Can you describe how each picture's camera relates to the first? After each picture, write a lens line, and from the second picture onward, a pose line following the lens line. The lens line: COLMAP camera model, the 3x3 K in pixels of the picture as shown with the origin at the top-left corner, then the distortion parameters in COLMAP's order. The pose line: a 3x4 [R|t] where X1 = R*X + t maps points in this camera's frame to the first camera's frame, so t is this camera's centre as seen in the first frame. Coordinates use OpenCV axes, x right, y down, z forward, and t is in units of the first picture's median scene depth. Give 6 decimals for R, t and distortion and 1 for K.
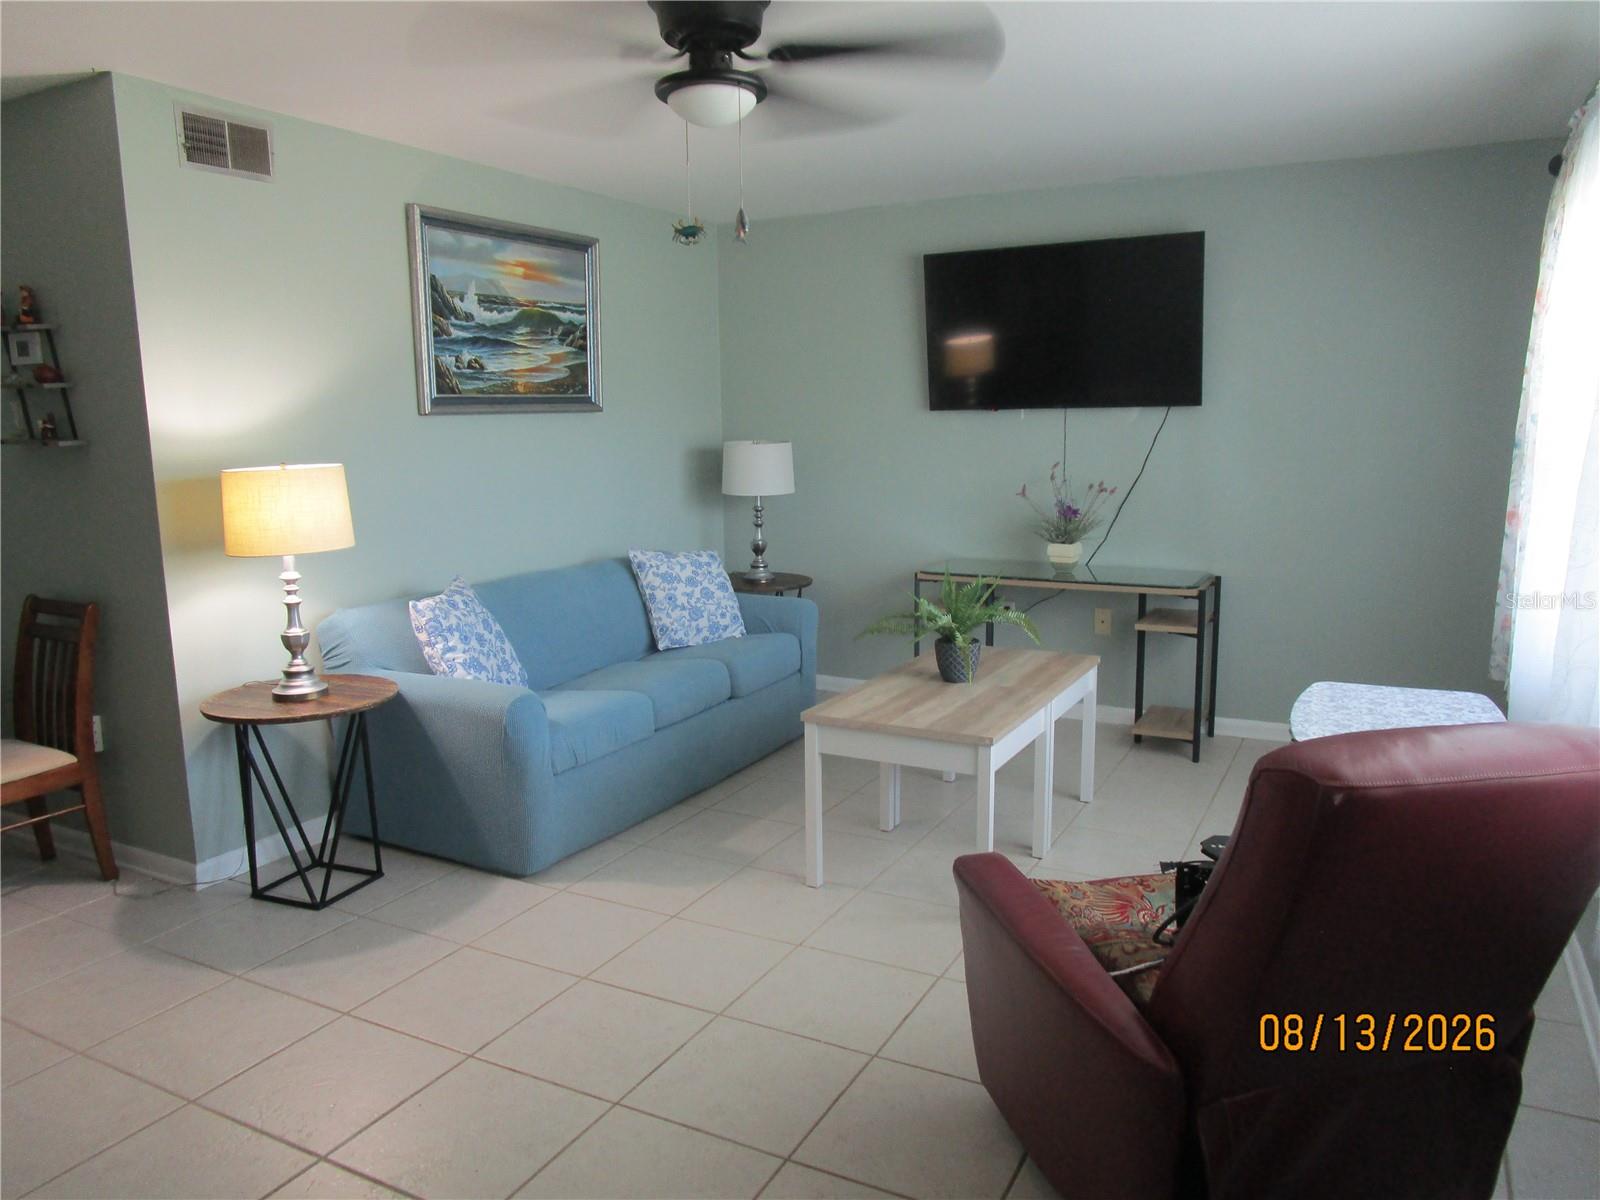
lens RADIAL K [[1141.2, 0, 795.5], [0, 1141.2, 607.1], [0, 0, 1]] dist [-0.027010, 0.013021]
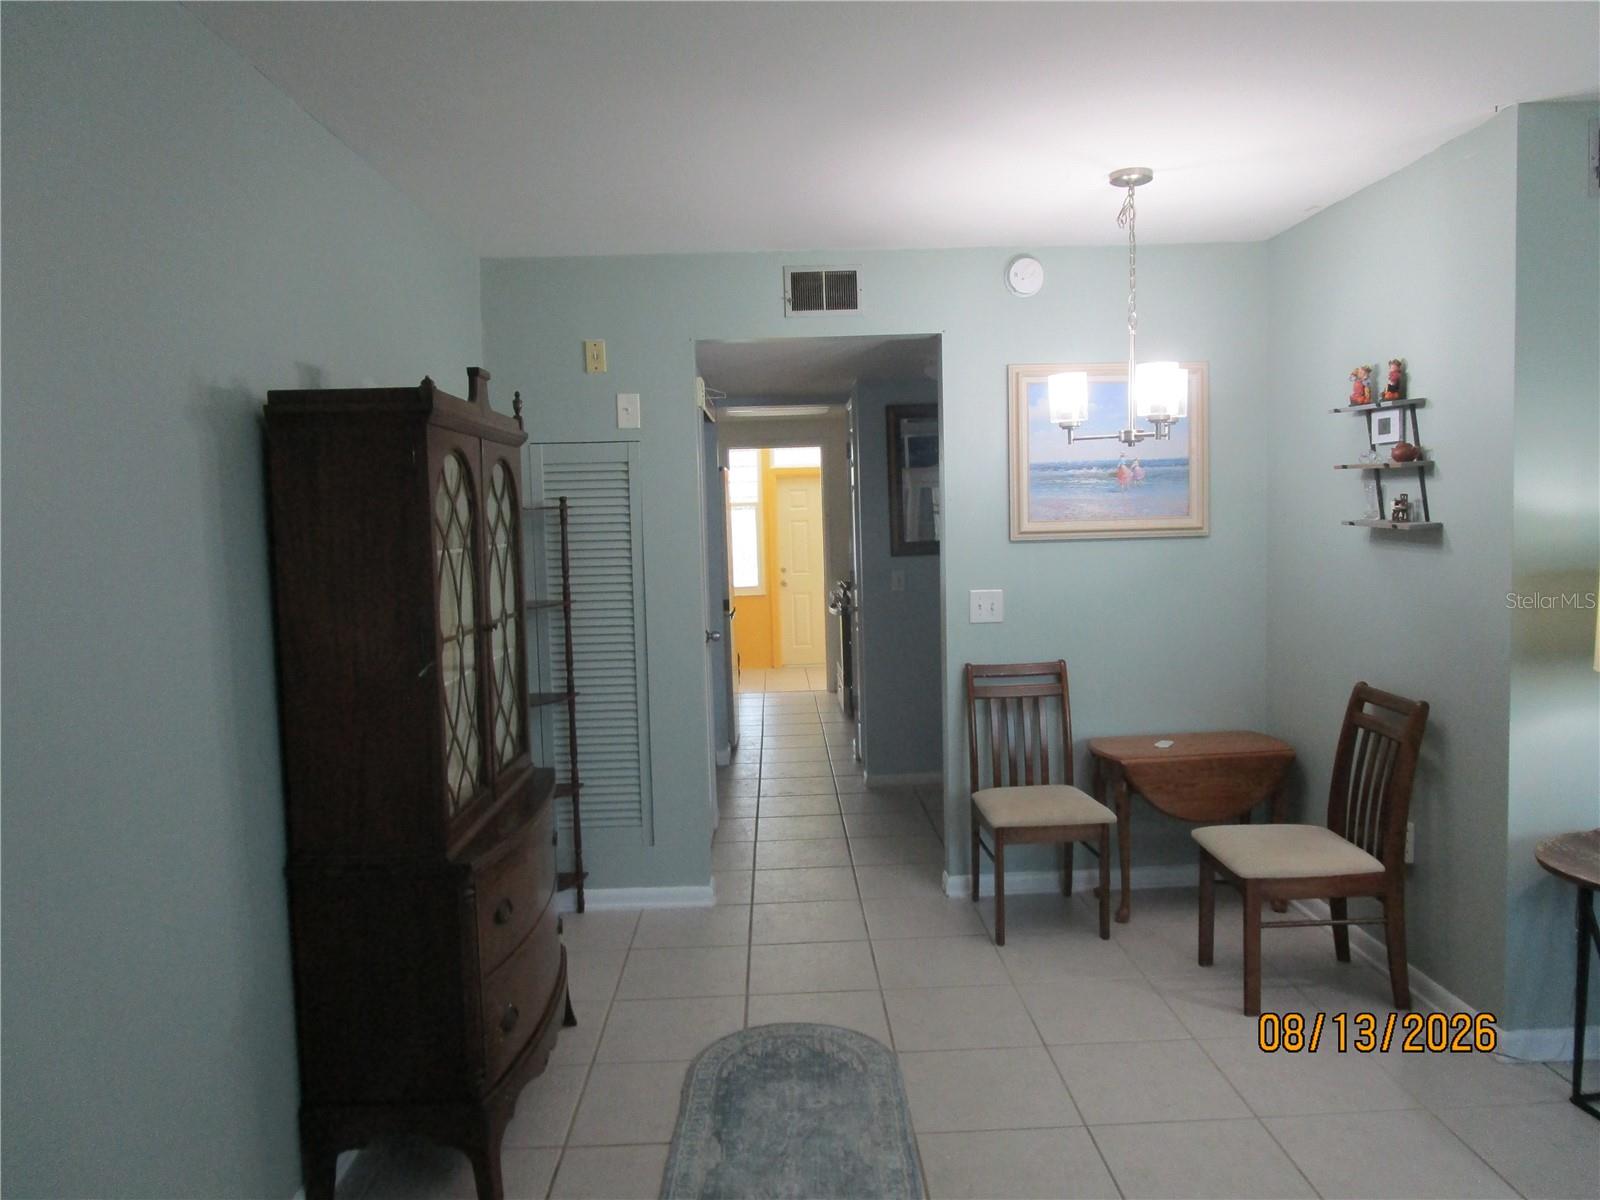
lens RADIAL K [[1140.7, 0, 800.0], [0, 1140.7, 600.0], [0, 0, 1]] dist [-0.010748, -0.000271]
pose [[0.490618, 0.065027, -0.868945, -0.068372], [-0.119438, 0.992818, 0.006861, -0.025813], [0.863150, 0.100419, 0.494861, 0.094683]]
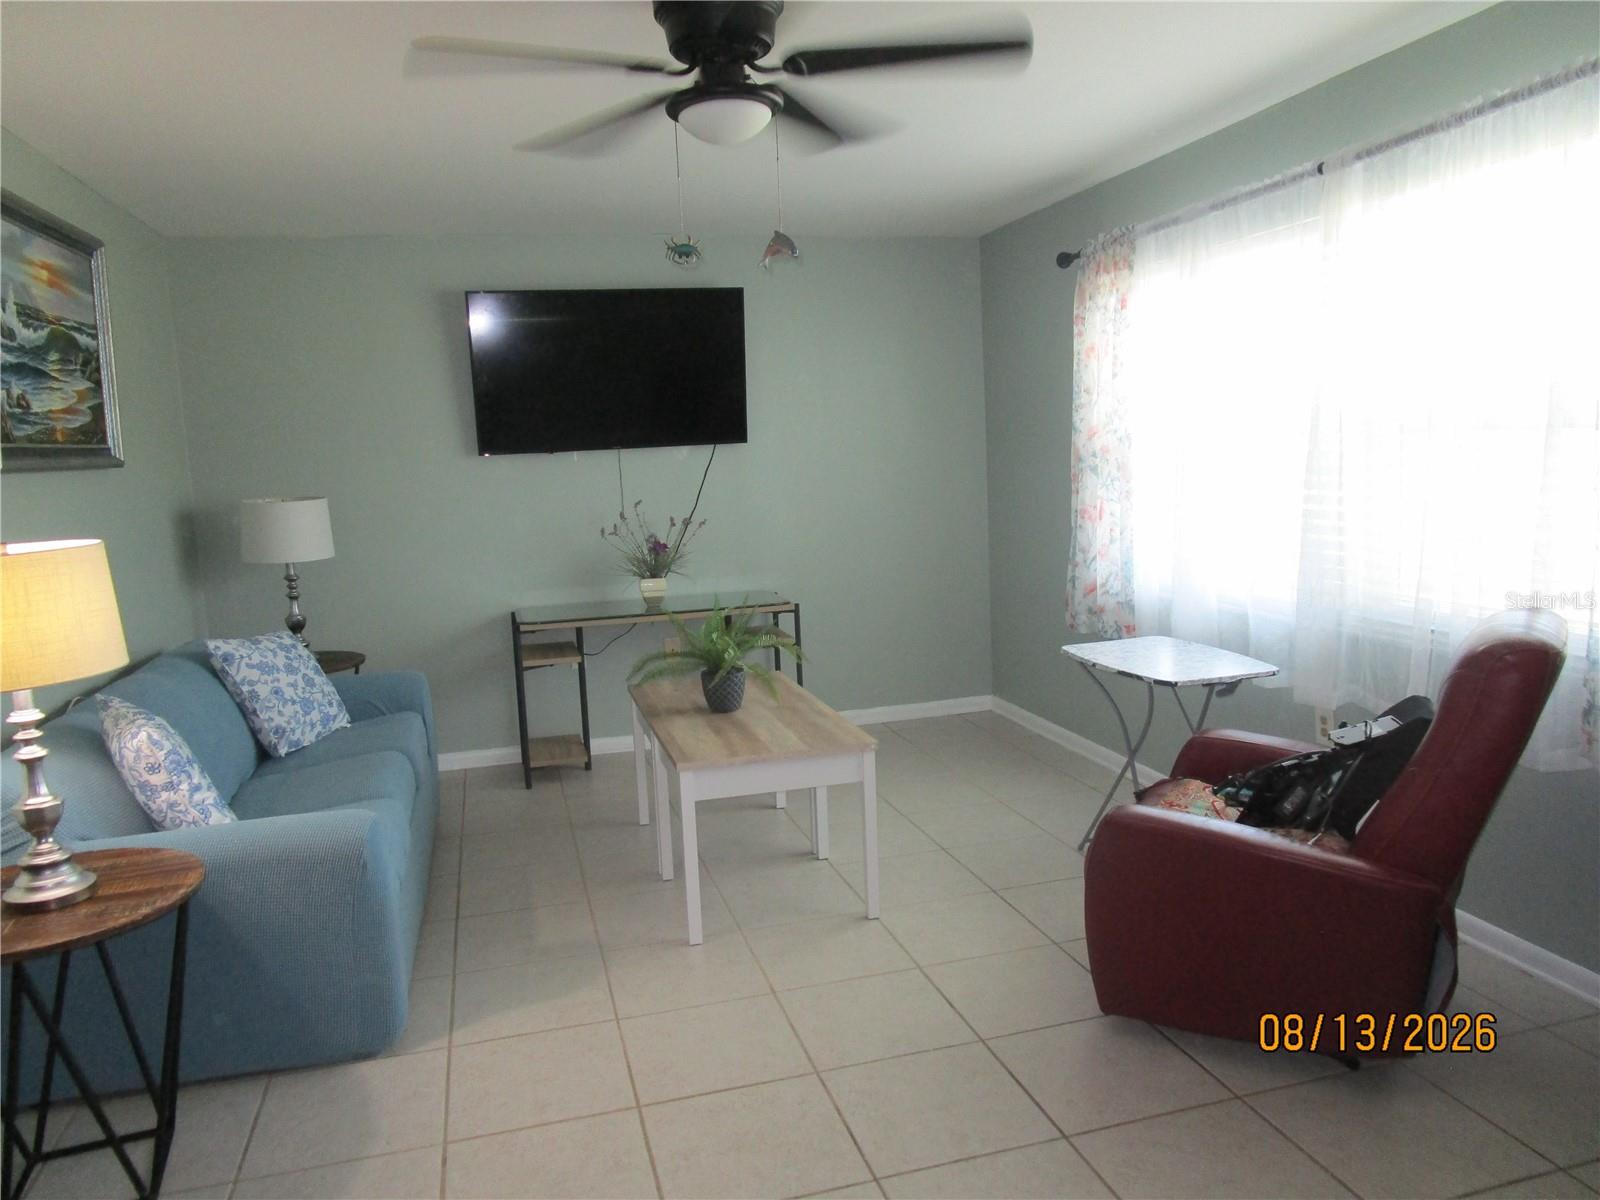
lens RADIAL K [[1141.2, 0, 795.5], [0, 1141.2, 607.1], [0, 0, 1]] dist [-0.027010, 0.013021]
pose [[0.738750, -0.115297, 0.664044, -0.427301], [0.147355, 0.989053, 0.007796, -0.022894], [-0.657674, 0.092091, 0.747653, 0.180193]]
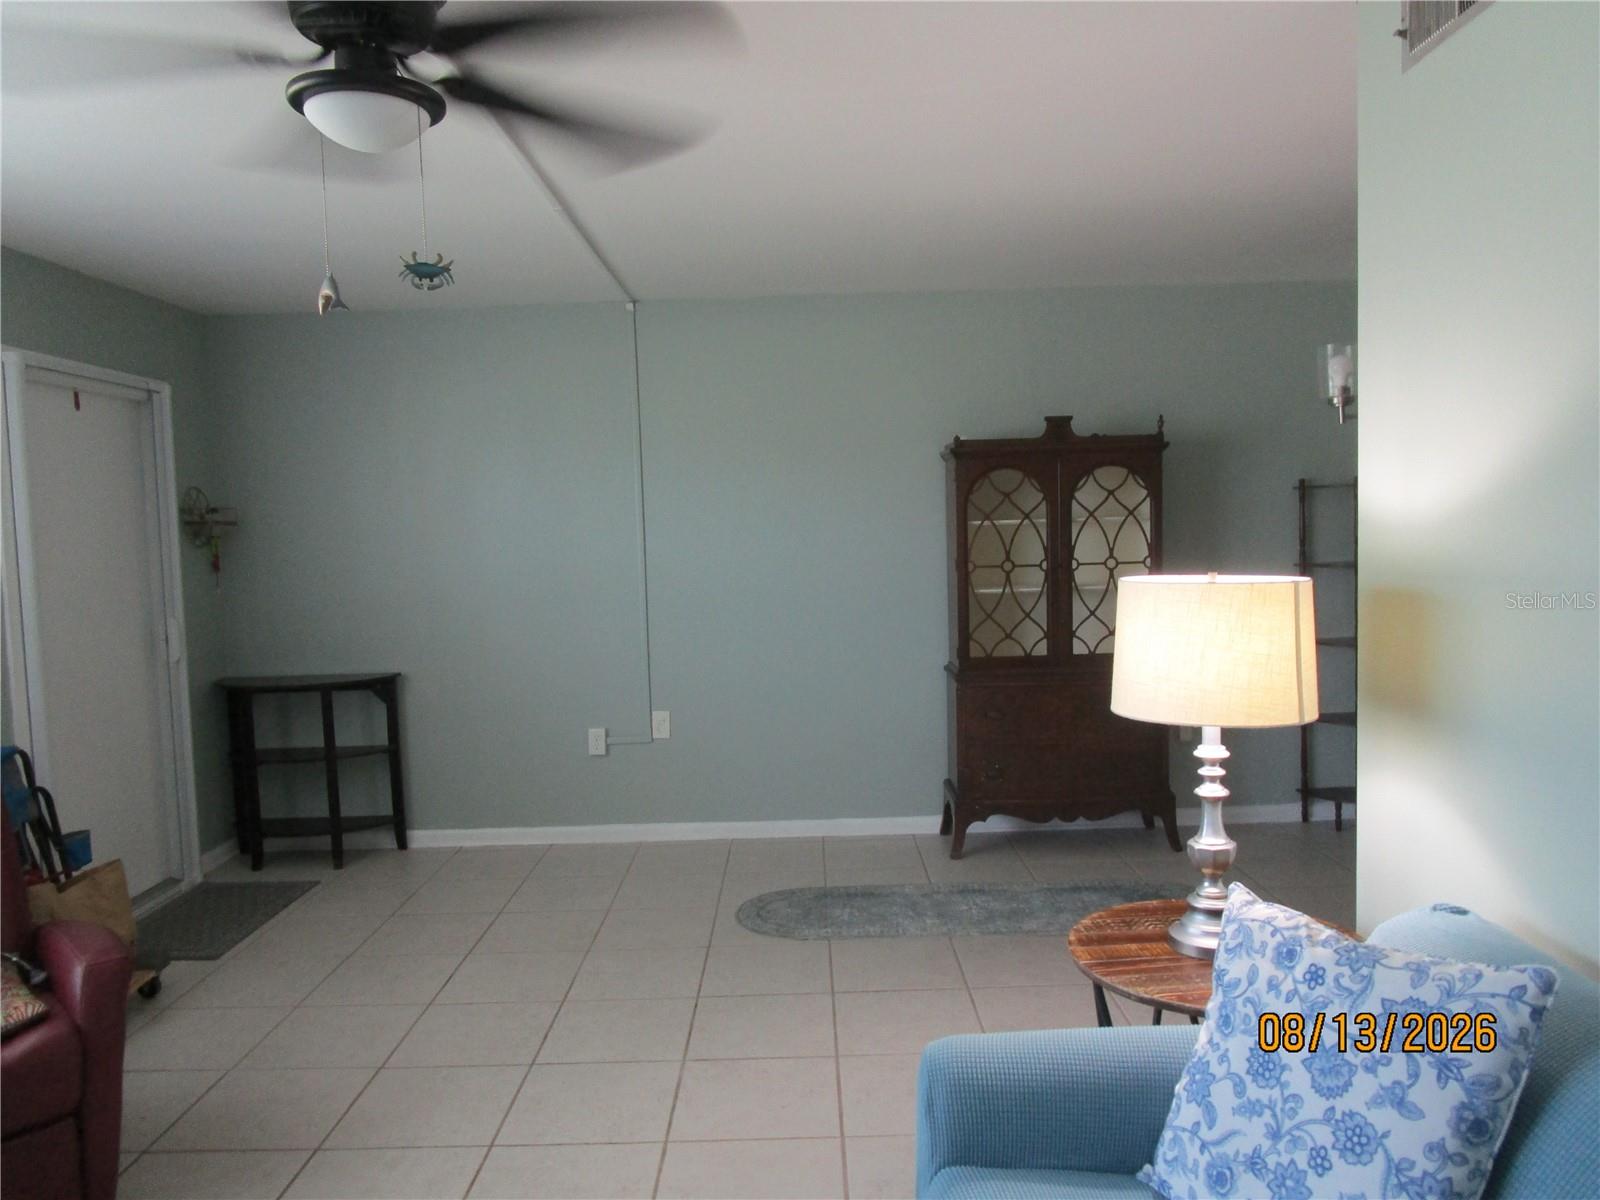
lens RADIAL K [[1141.2, 0, 795.5], [0, 1141.2, 607.1], [0, 0, 1]] dist [-0.027010, 0.013021]
pose [[-0.884341, 0.074765, -0.460815, 0.028280], [-0.033913, 0.974196, 0.223140, -0.186397], [0.465608, 0.212960, -0.858987, 1.118986]]
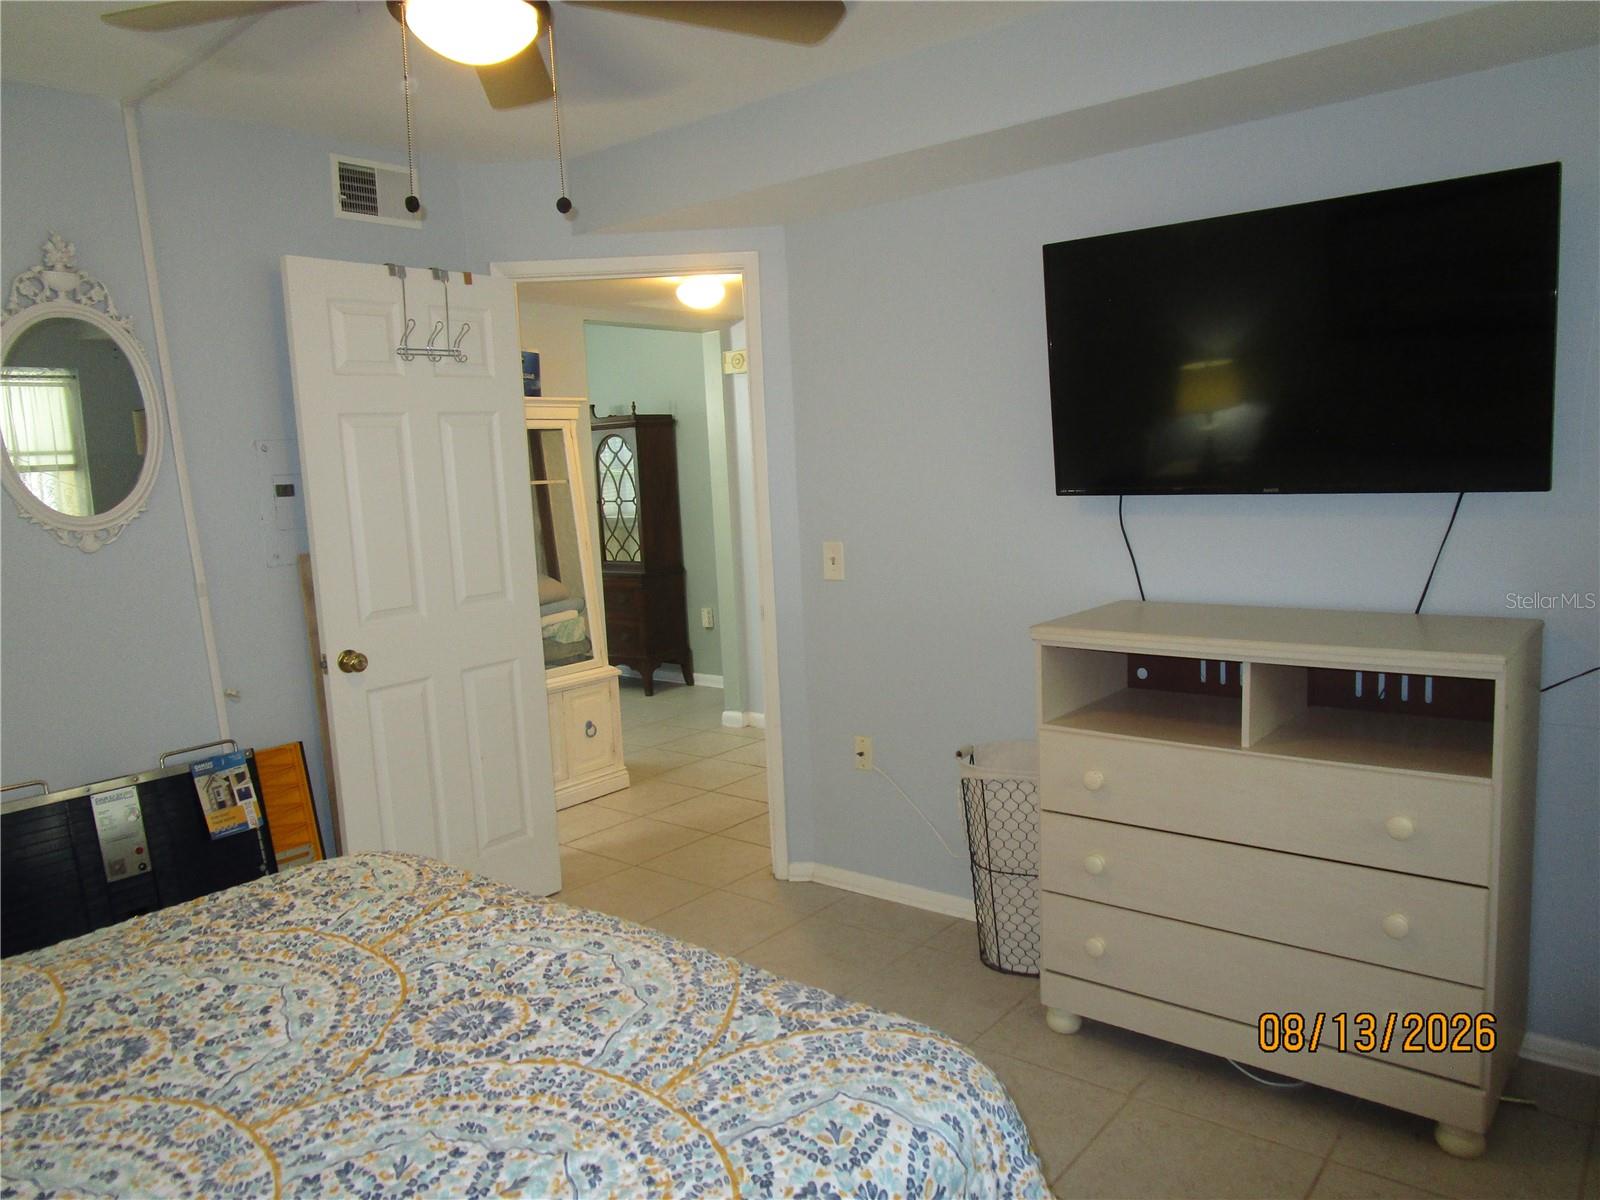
lens RADIAL K [[1141.2, 0, 795.5], [0, 1141.2, 607.1], [0, 0, 1]] dist [-0.027010, 0.013021]
pose [[-0.973319, 0.032728, 0.227112, -1.317123], [0.097689, 0.954699, 0.281081, -0.282809], [-0.207624, 0.295768, -0.932424, 1.815737]]
